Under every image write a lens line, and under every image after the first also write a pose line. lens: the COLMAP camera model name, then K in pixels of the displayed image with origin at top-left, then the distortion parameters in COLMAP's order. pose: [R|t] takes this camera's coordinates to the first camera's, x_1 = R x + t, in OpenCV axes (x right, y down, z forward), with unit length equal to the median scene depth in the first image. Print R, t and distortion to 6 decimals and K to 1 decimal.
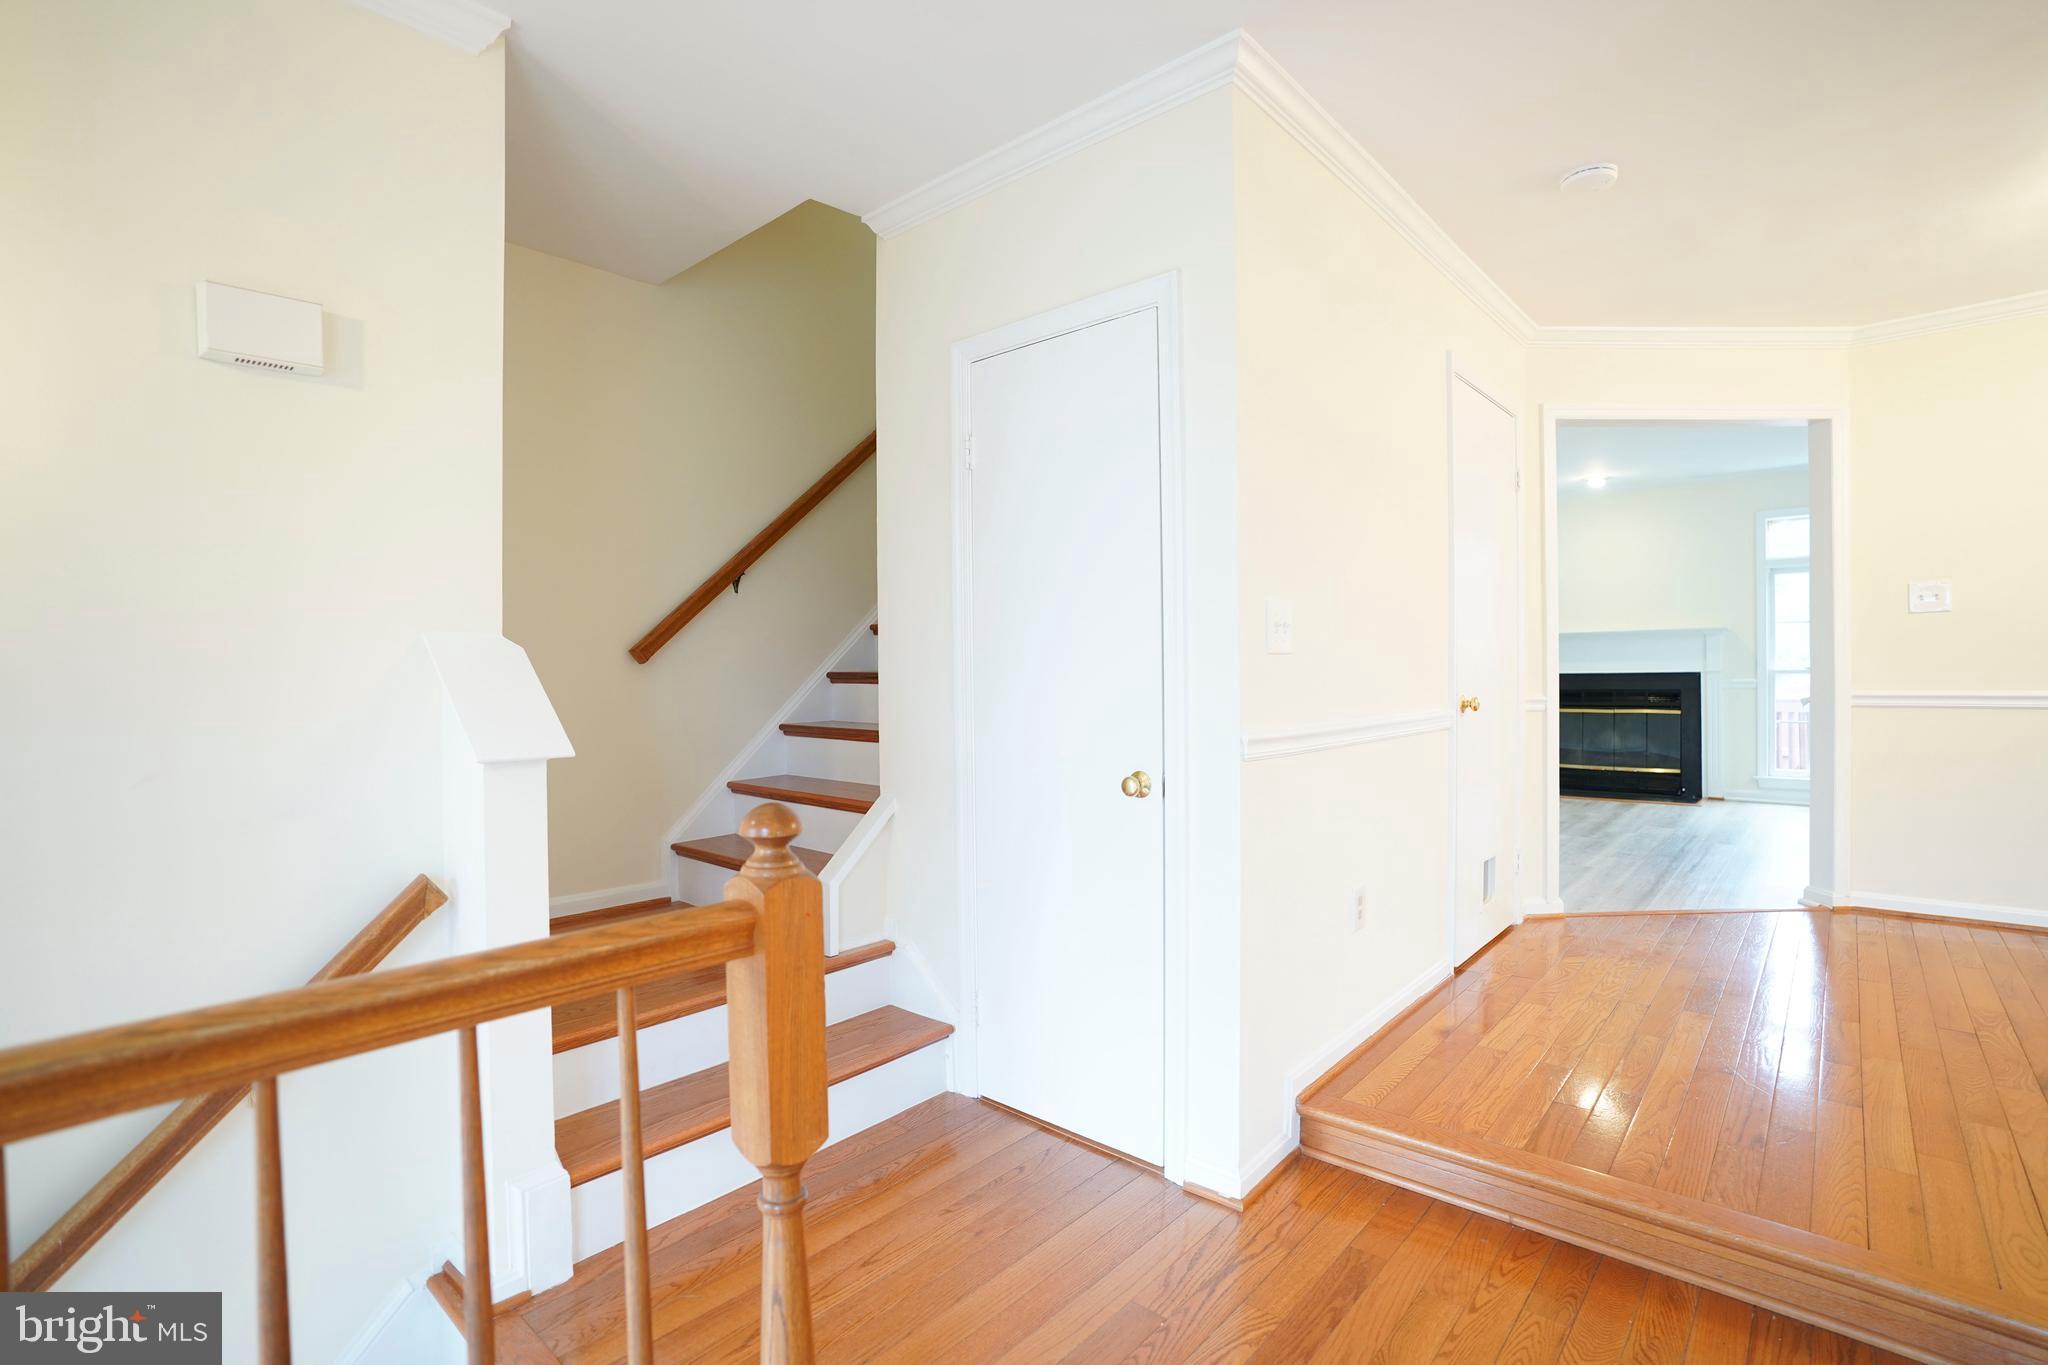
lens RADIAL K [[961.6, 0, 996.2], [0, 961.6, 691.4], [0, 0, 1]] dist [-0.059140, 0.022280]
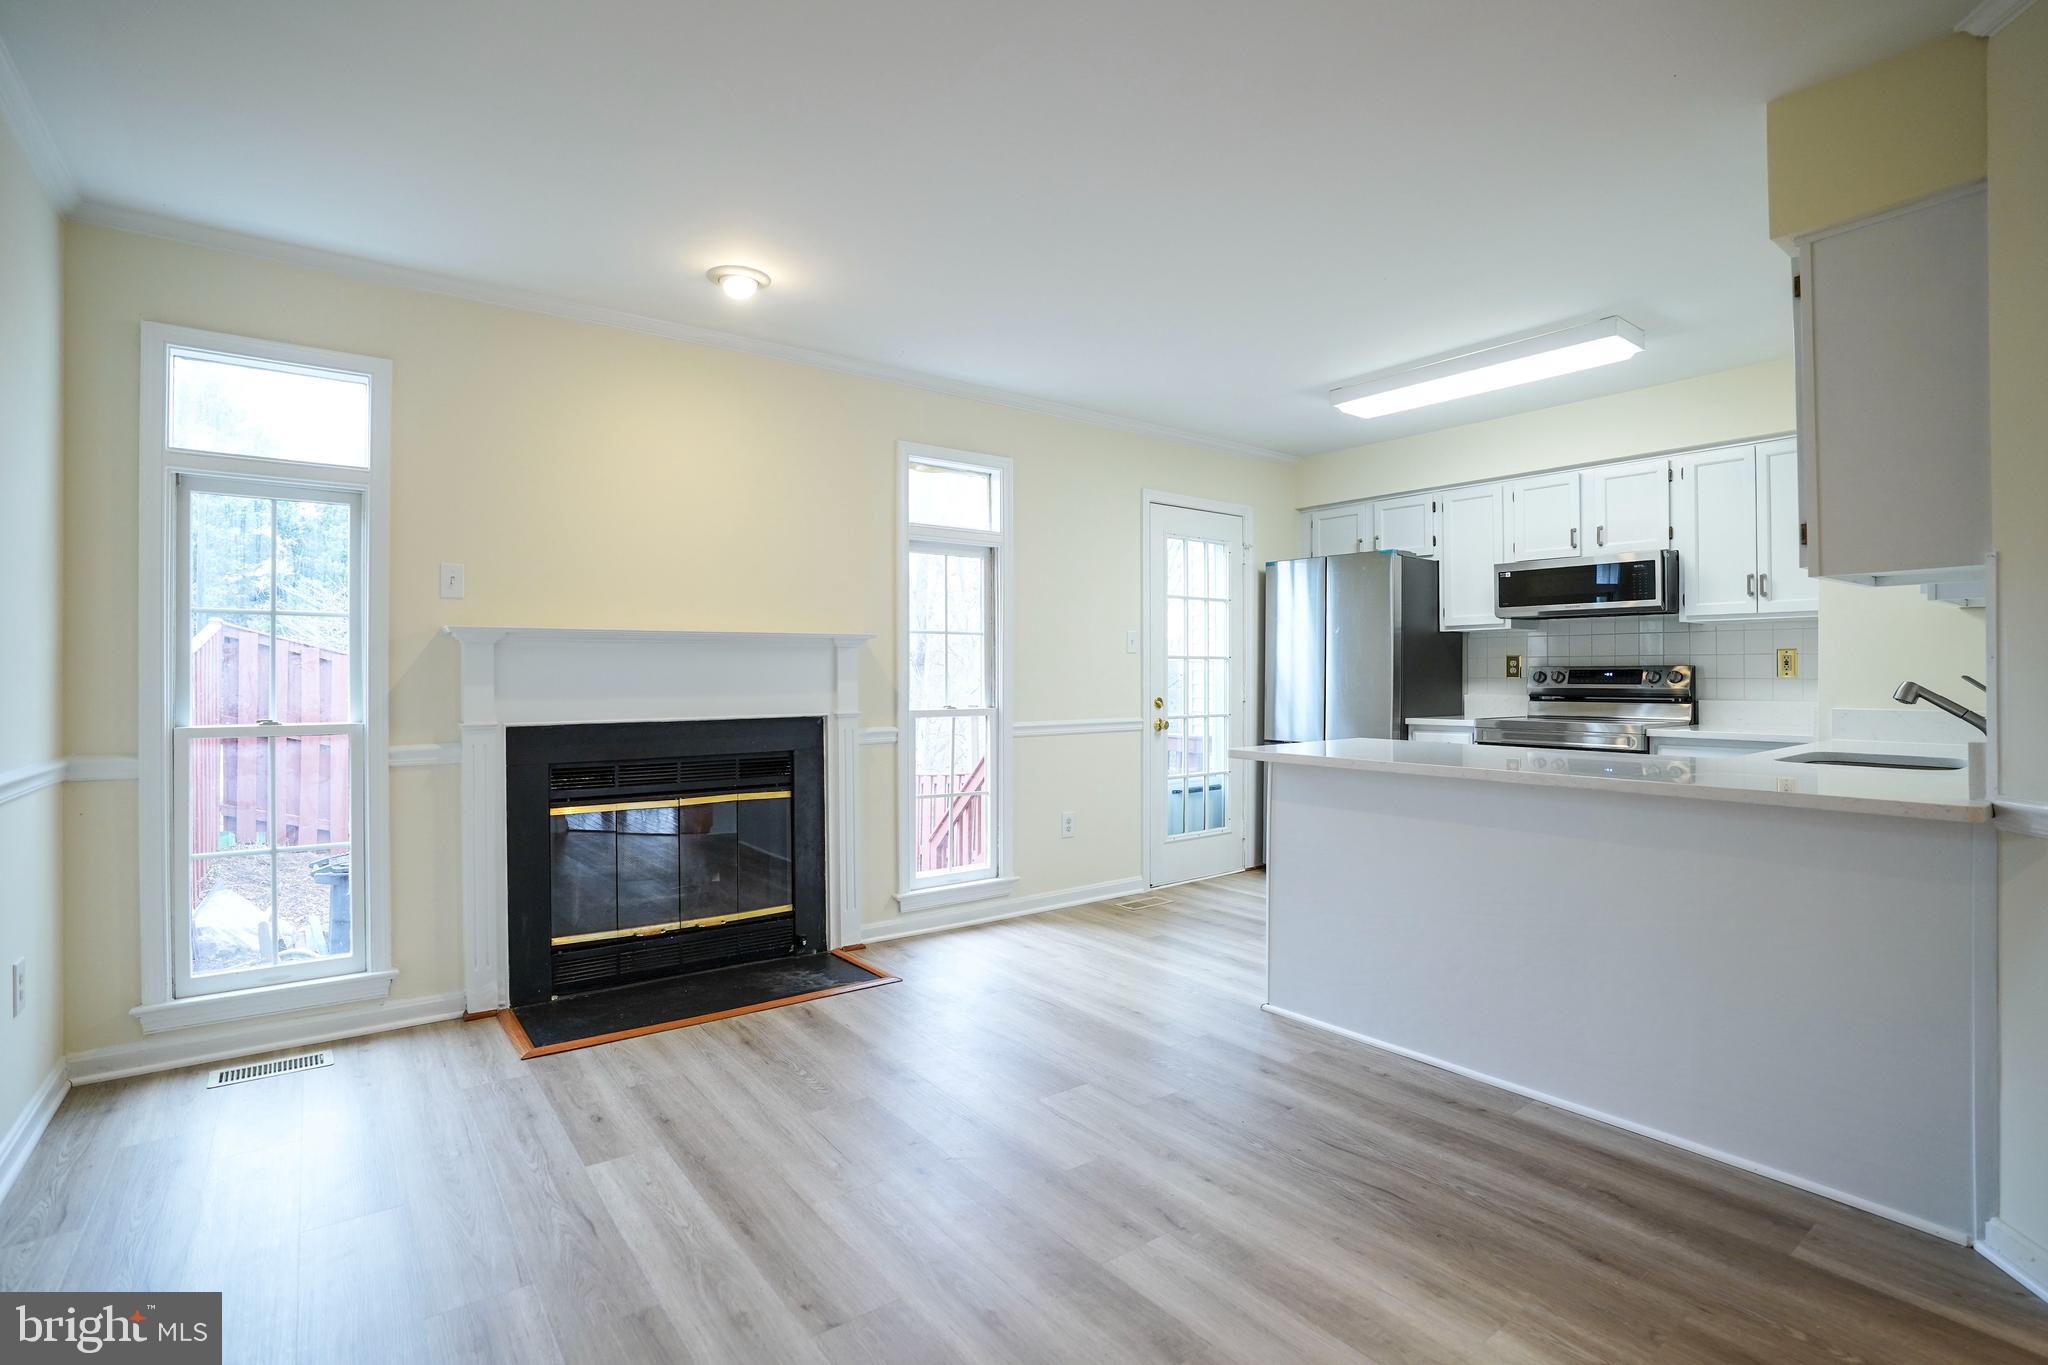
lens RADIAL K [[961.6, 0, 996.1], [0, 961.6, 674.3], [0, 0, 1]] dist [-0.059140, 0.022280]
pose [[0.206212, 0.014123, 0.978405, 0.418767], [0.022872, 0.999553, -0.019249, -0.055919], [-0.978240, 0.026347, 0.205797, 1.396020]]
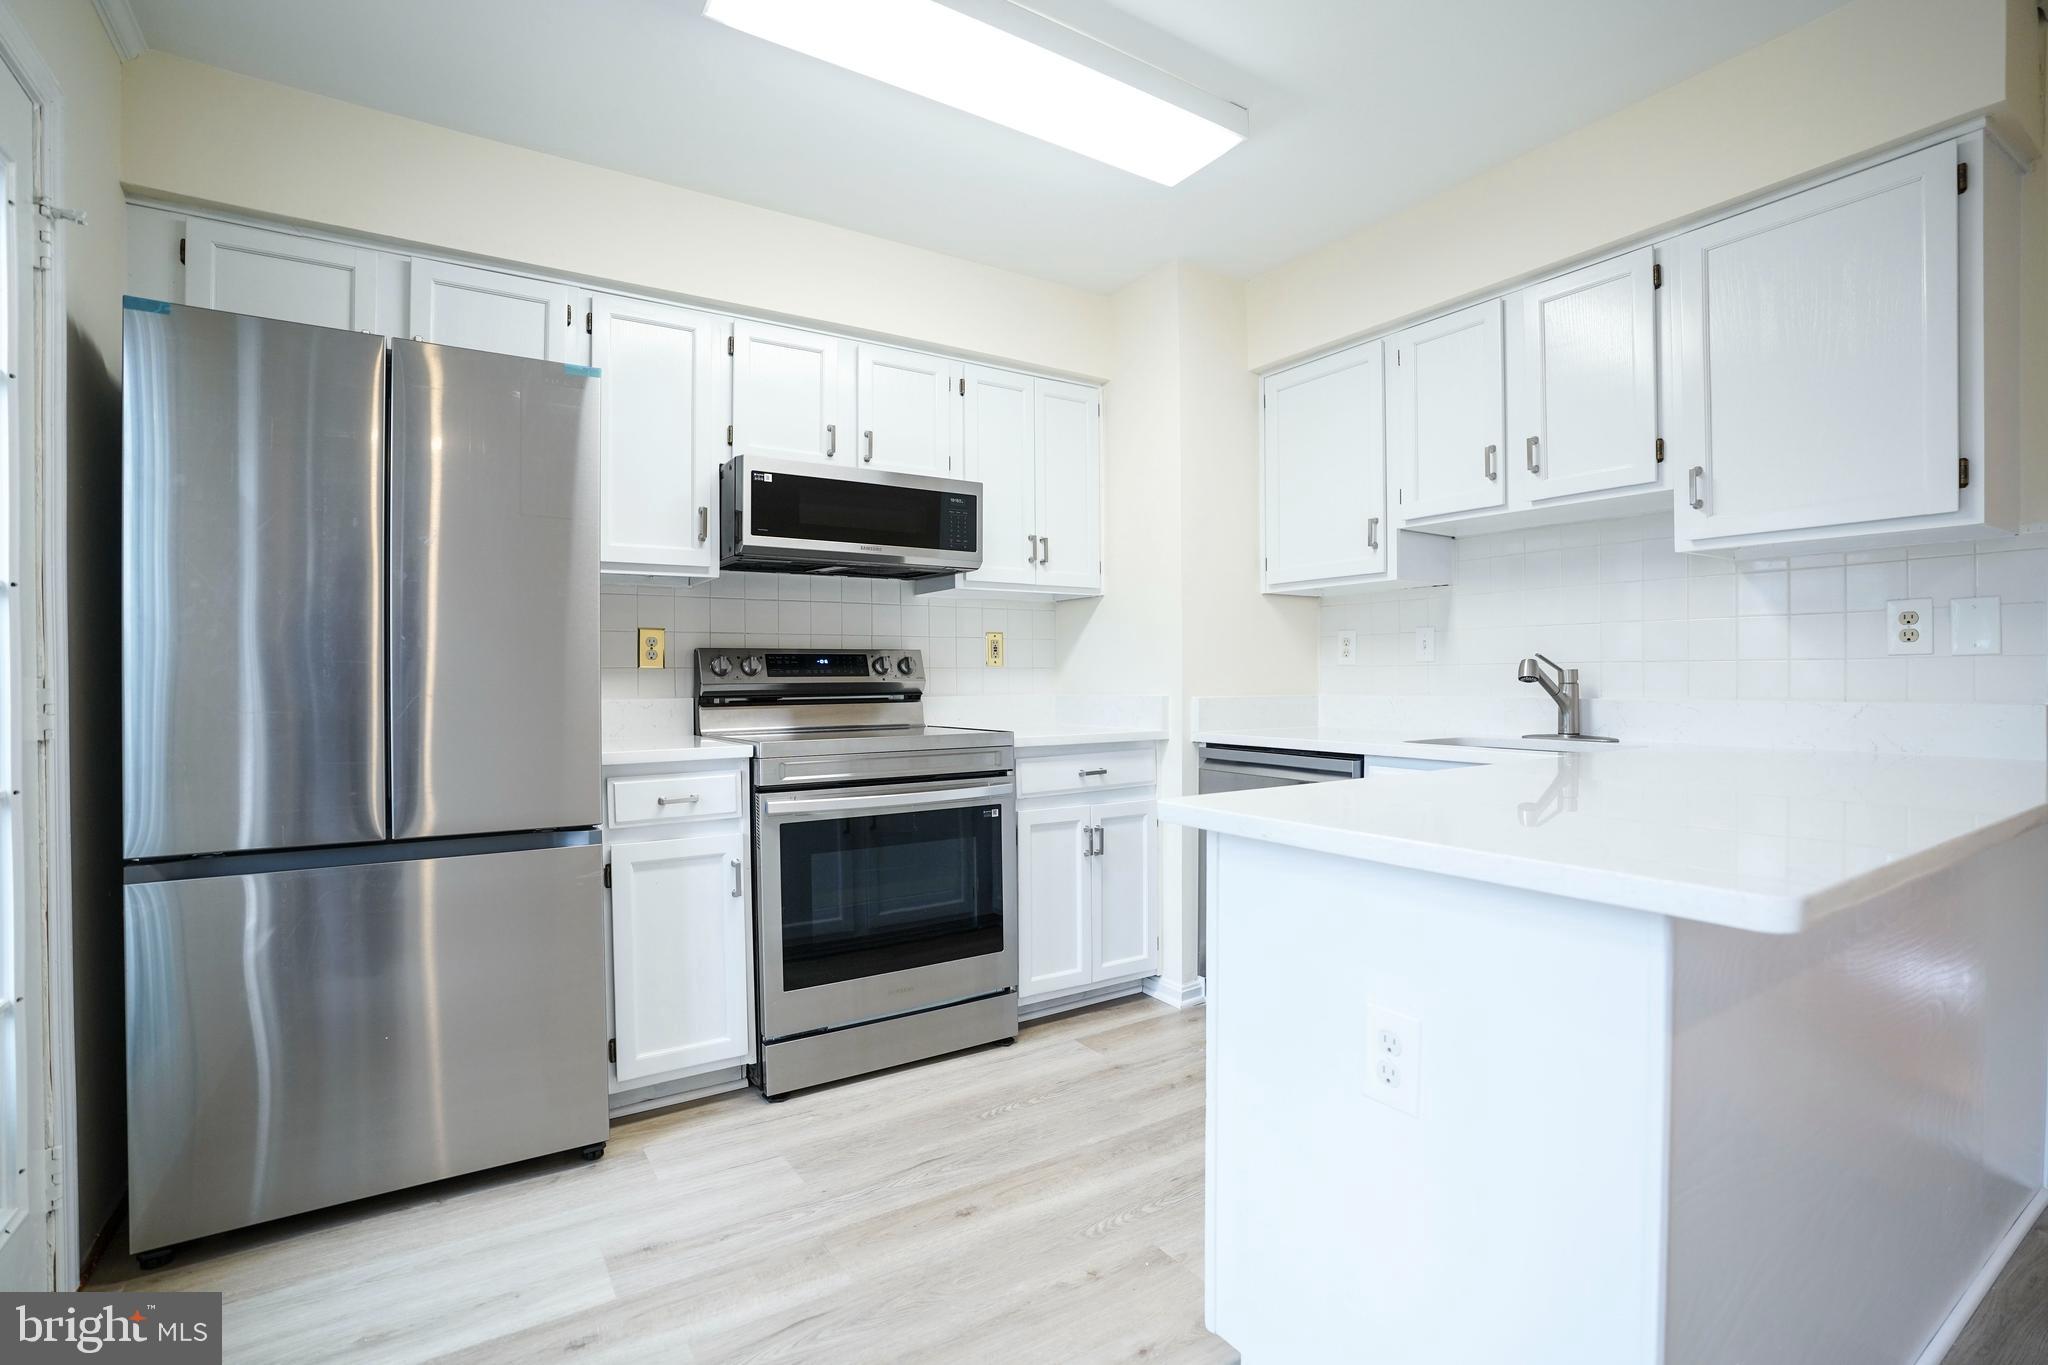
lens RADIAL K [[961.6, 0, 1028.6], [0, 961.6, 674.6], [0, 0, 1]] dist [-0.059140, 0.022280]
pose [[-0.967637, 0.024253, 0.251177, 1.310631], [0.028012, 0.999543, 0.011404, -0.054781], [-0.250786, 0.018071, -0.967874, 1.596369]]
